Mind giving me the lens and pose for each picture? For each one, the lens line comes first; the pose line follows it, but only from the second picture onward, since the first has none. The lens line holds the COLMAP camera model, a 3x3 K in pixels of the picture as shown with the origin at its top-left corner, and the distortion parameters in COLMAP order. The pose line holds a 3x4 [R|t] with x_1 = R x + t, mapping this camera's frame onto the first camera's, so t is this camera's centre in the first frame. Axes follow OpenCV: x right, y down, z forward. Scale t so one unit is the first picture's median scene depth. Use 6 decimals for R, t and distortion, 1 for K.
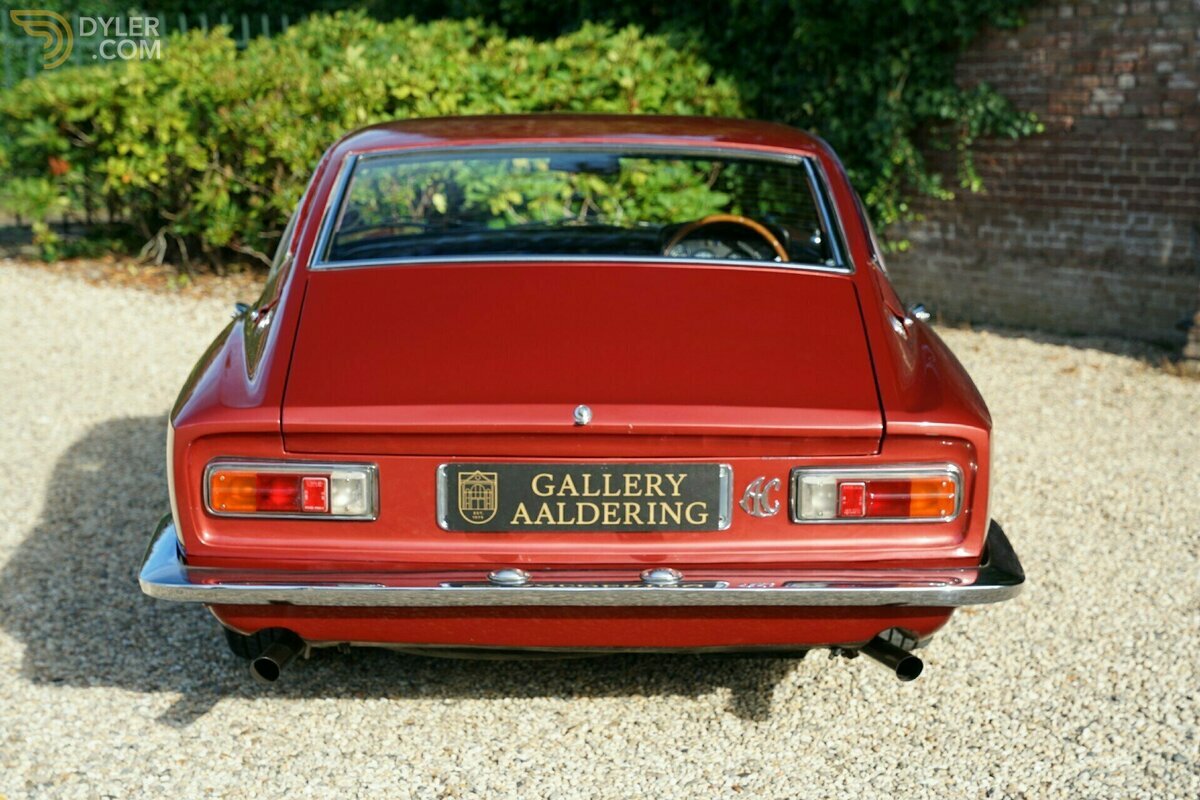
lens RADIAL K [[2191.1, 0, 603.2], [0, 2191.1, 411.6], [0, 0, 1]] dist [0.275151, 0.192598]
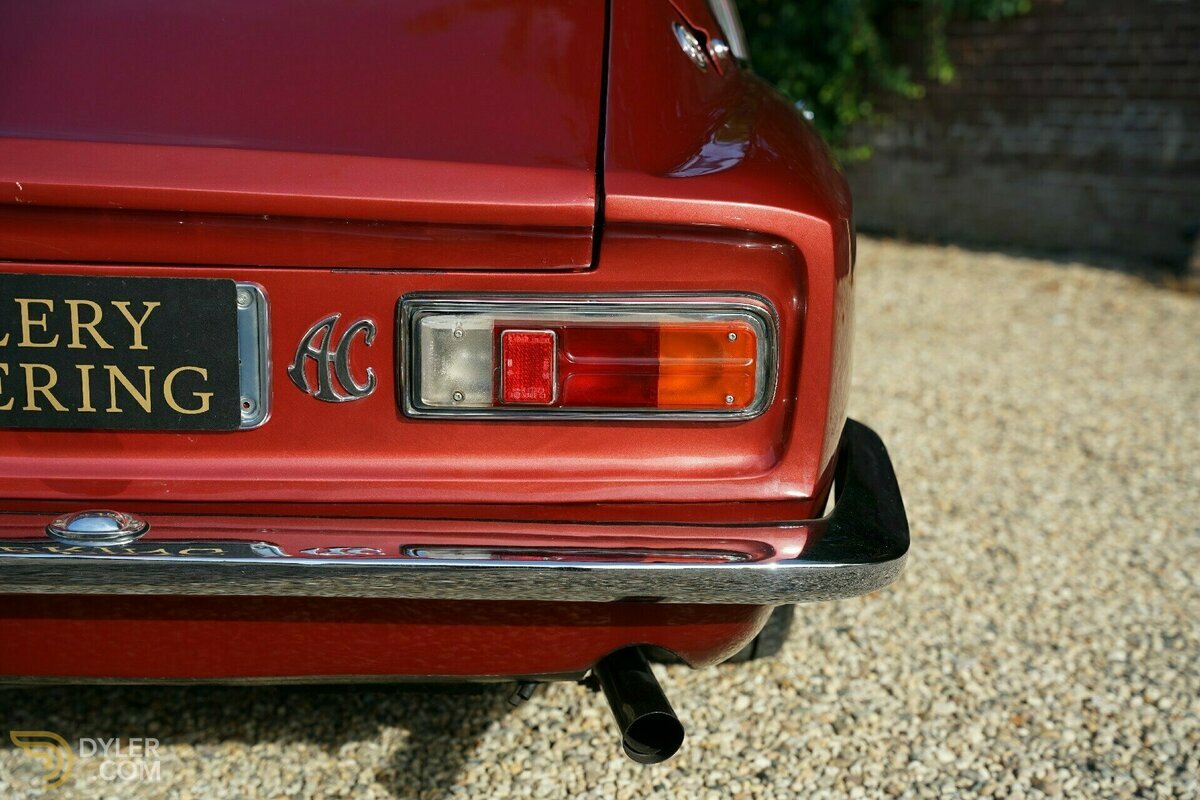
lens RADIAL K [[1985.0, 0, 600.0], [0, 1985.0, 400.0], [0, 0, 1]] dist [0.181986, 0.280018]
pose [[0.999597, 0.022351, -0.017524, 0.112187], [-0.022125, 0.999671, 0.012957, 0.034266], [0.017807, -0.012564, 0.999762, 0.492004]]
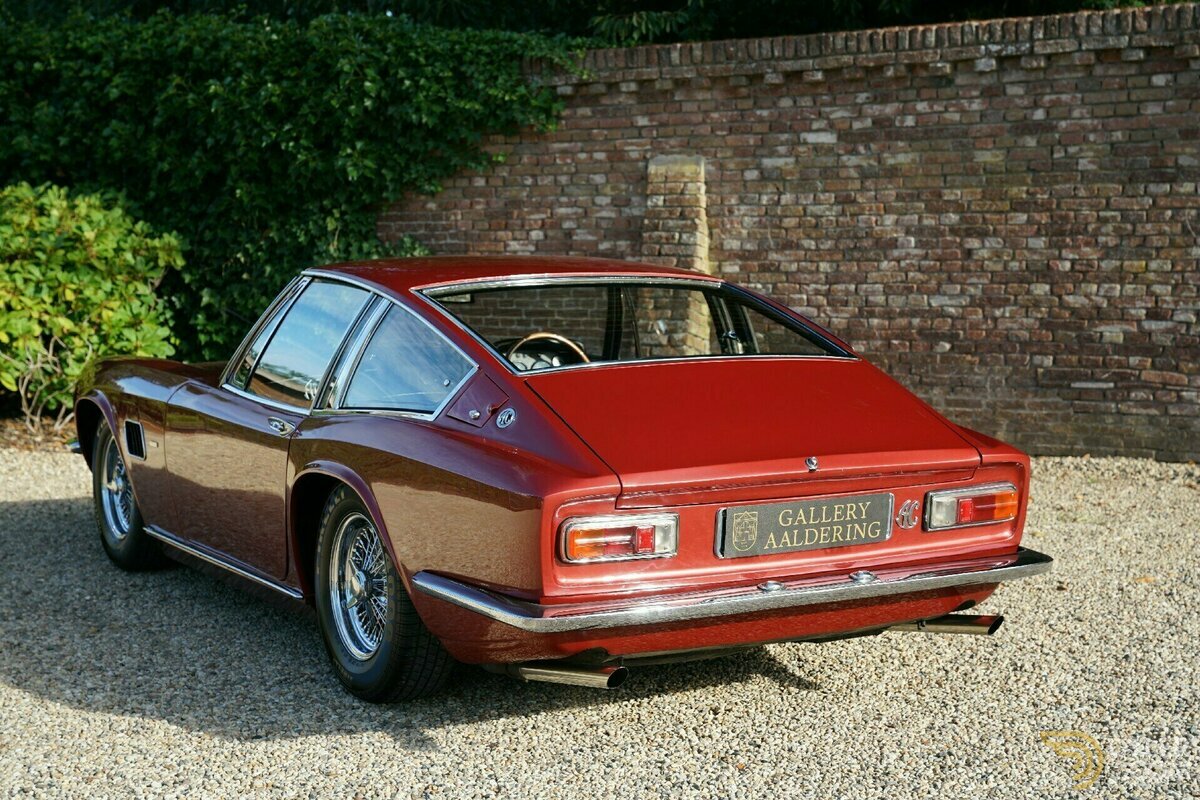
lens RADIAL K [[1945.6, 0, 600.0], [0, 1945.6, 400.0], [0, 0, 1]] dist [0.106168, 0.821710]
pose [[0.874048, -0.052669, 0.482976, -0.590522], [0.084255, 0.995476, -0.043920, 0.003195], [-0.478477, 0.079082, 0.874532, -0.010679]]
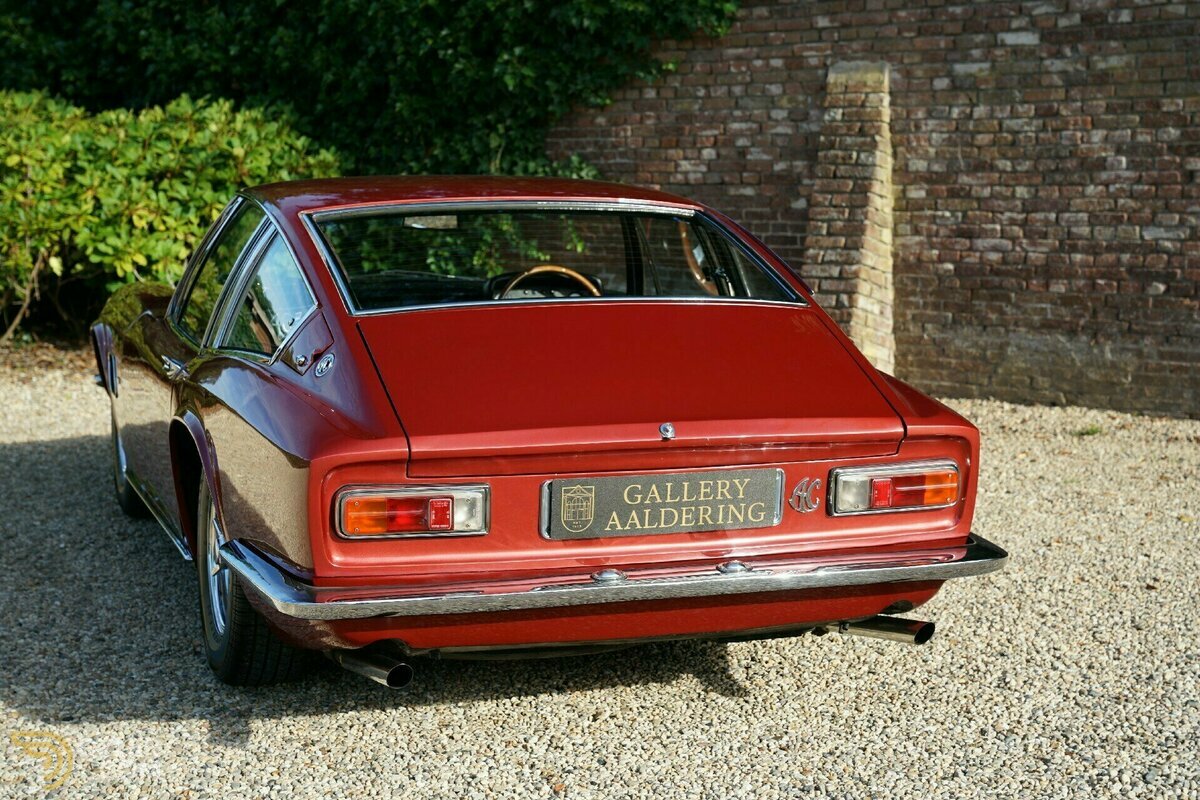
lens RADIAL K [[2096.0, 0, 600.0], [0, 2096.0, 400.0], [0, 0, 1]] dist [0.201126, 0.414187]
pose [[0.953773, -0.040397, 0.297799, -0.304697], [0.050305, 0.998404, -0.025679, 0.009542], [-0.296287, 0.039473, 0.954283, -0.032769]]
